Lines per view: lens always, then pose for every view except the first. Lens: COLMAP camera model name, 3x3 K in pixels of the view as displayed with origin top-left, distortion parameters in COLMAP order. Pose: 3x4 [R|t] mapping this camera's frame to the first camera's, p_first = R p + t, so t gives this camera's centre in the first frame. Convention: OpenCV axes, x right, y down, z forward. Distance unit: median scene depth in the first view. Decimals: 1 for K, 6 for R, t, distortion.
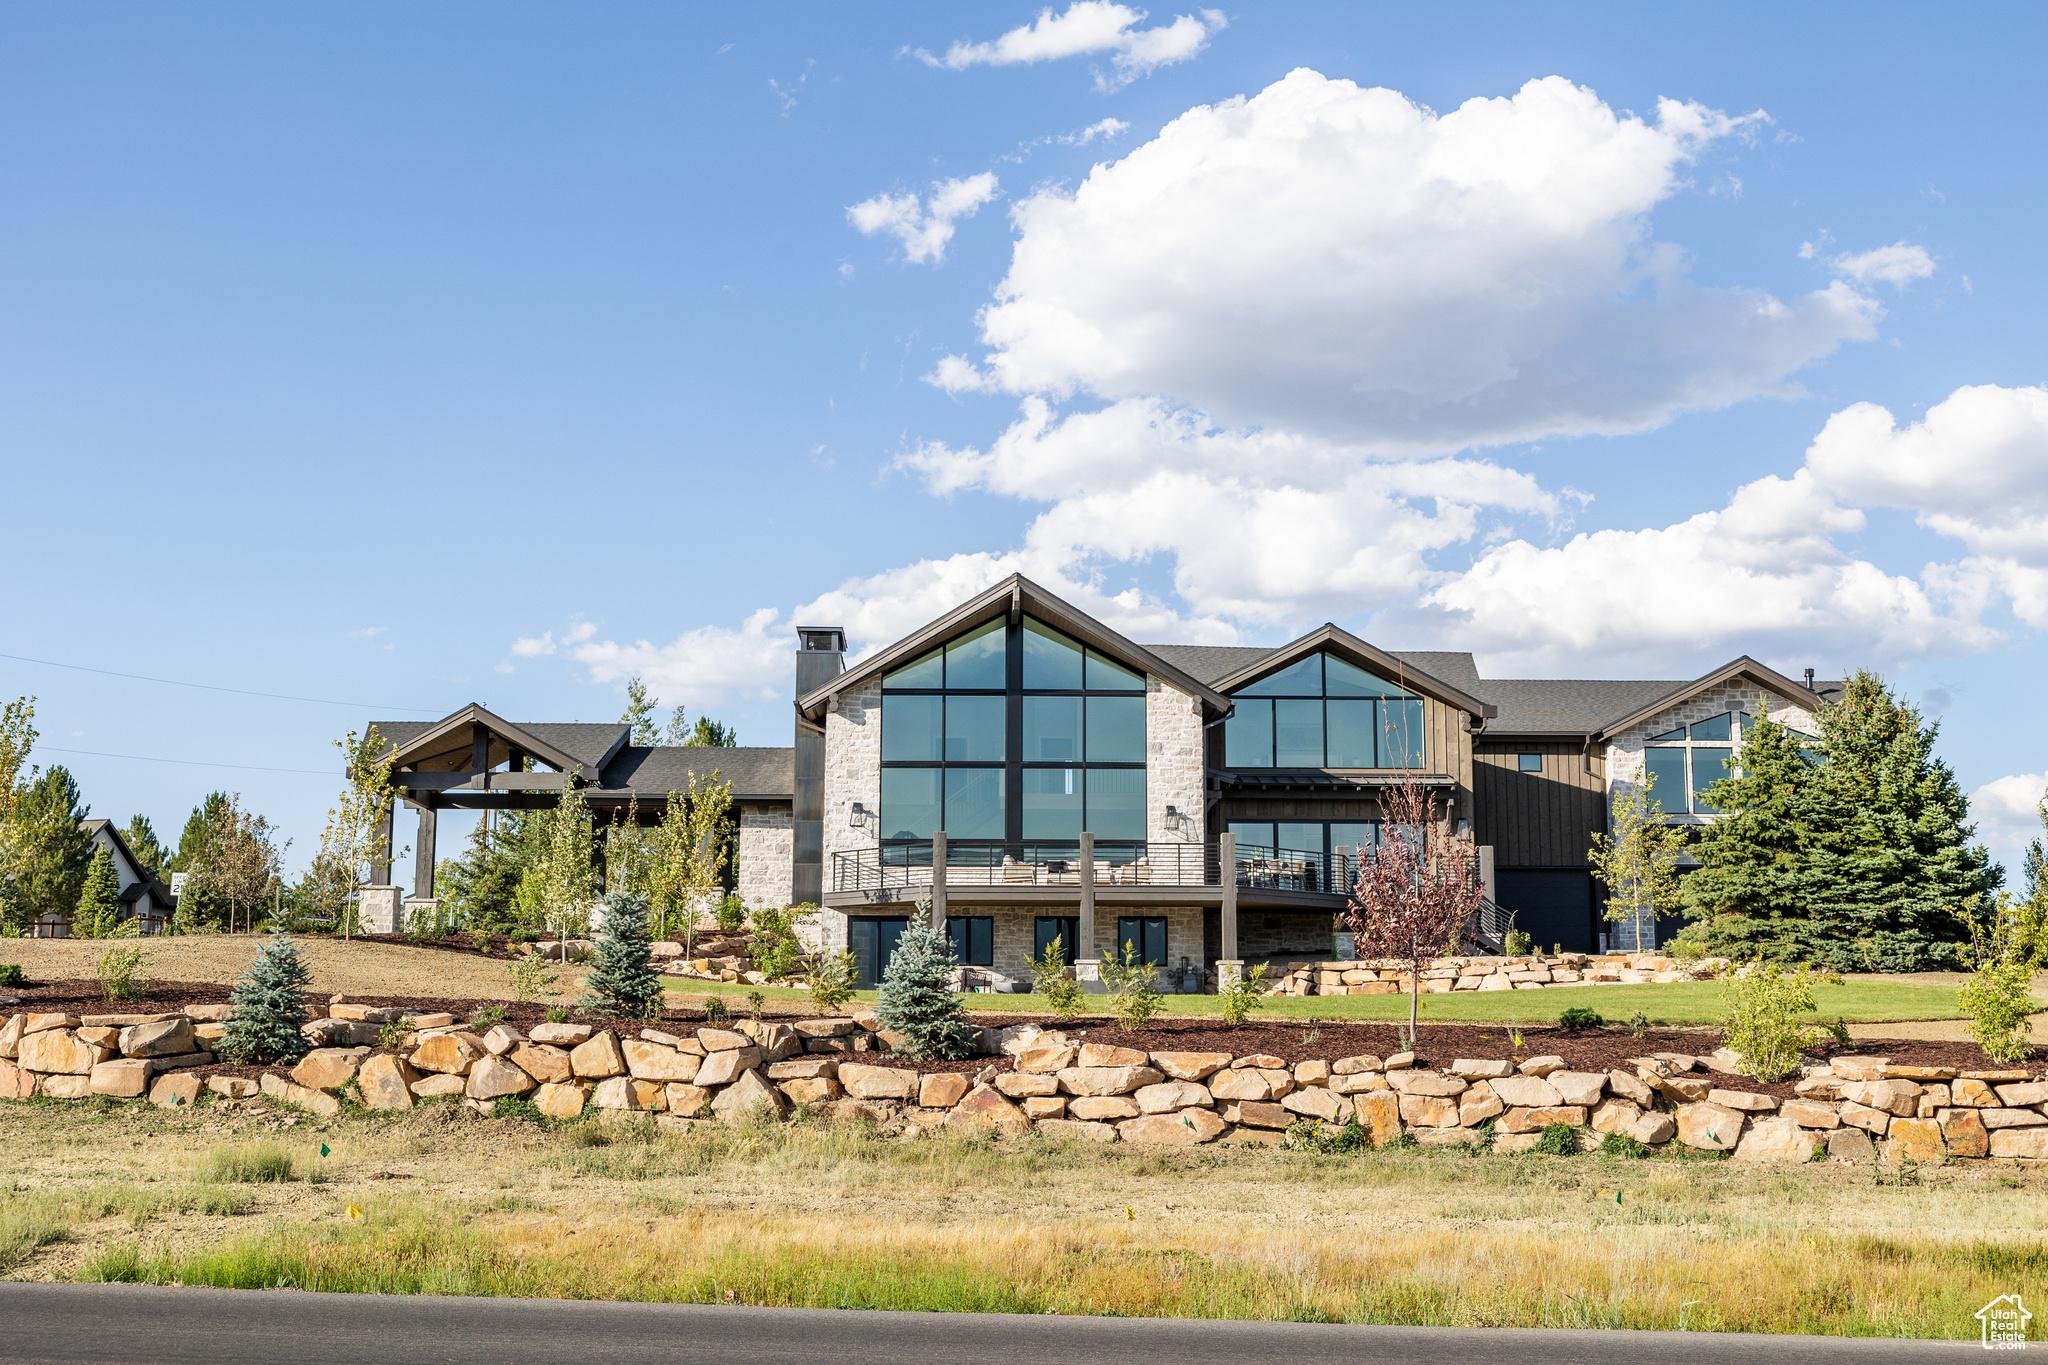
lens RADIAL K [[2331.8, 0, 1036.7], [0, 2331.8, 643.1], [0, 0, 1]] dist [0.005627, 0.000000]
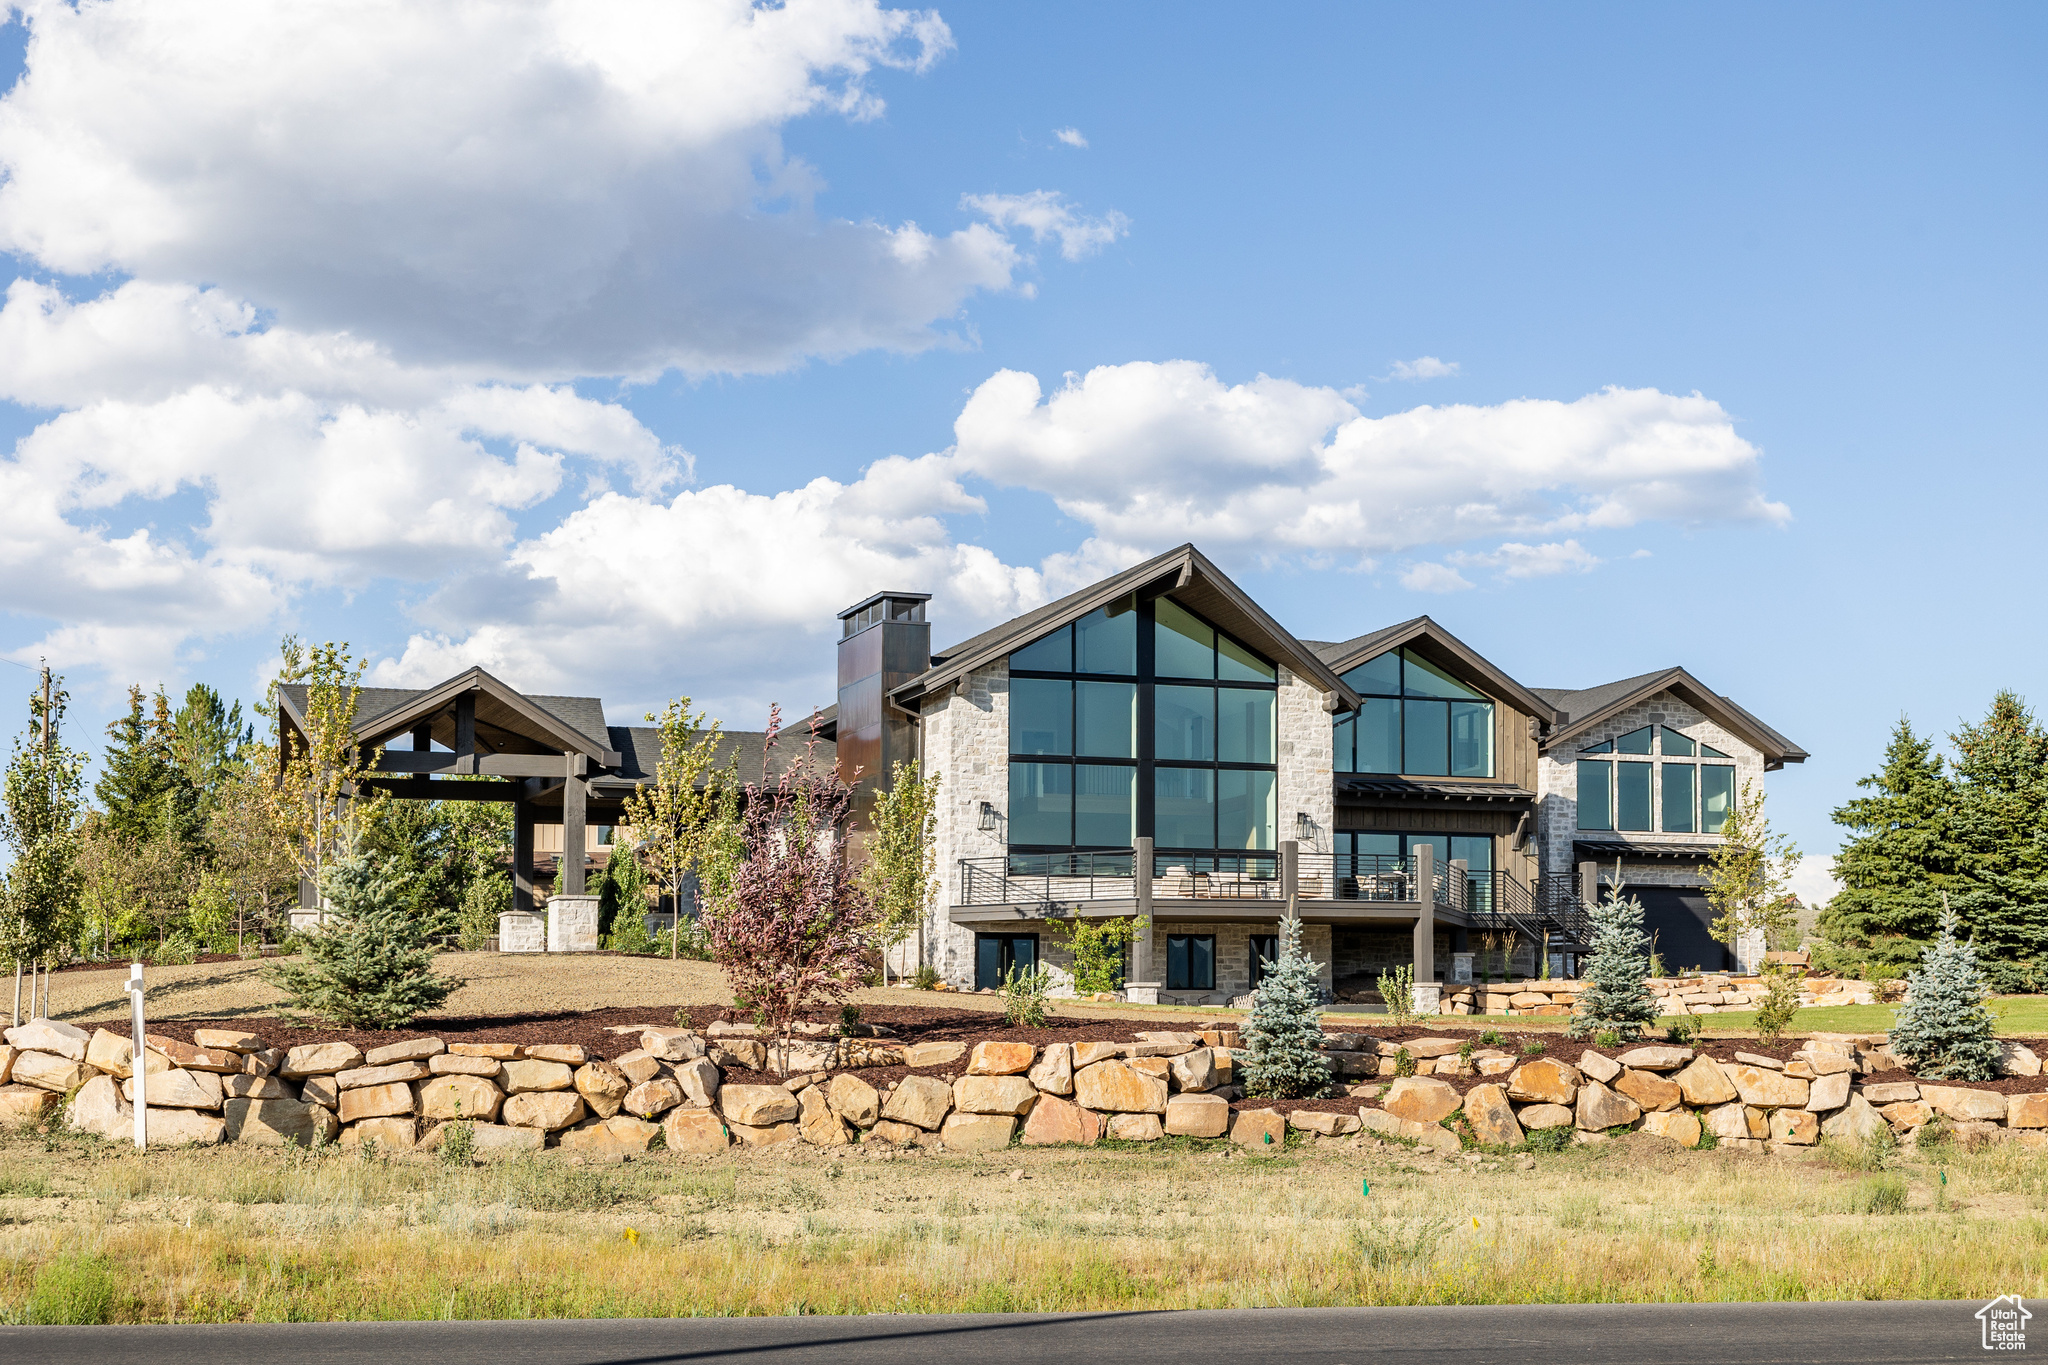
lens RADIAL K [[2774.4, 0, 1039.8], [0, 2774.4, 829.9], [0, 0, 1]] dist [0.041056, 0.000000]
pose [[0.926561, 0.018220, 0.375702, -0.438819], [-0.047195, 0.996564, 0.068064, 0.008204], [-0.373171, -0.080797, 0.924238, 0.047497]]
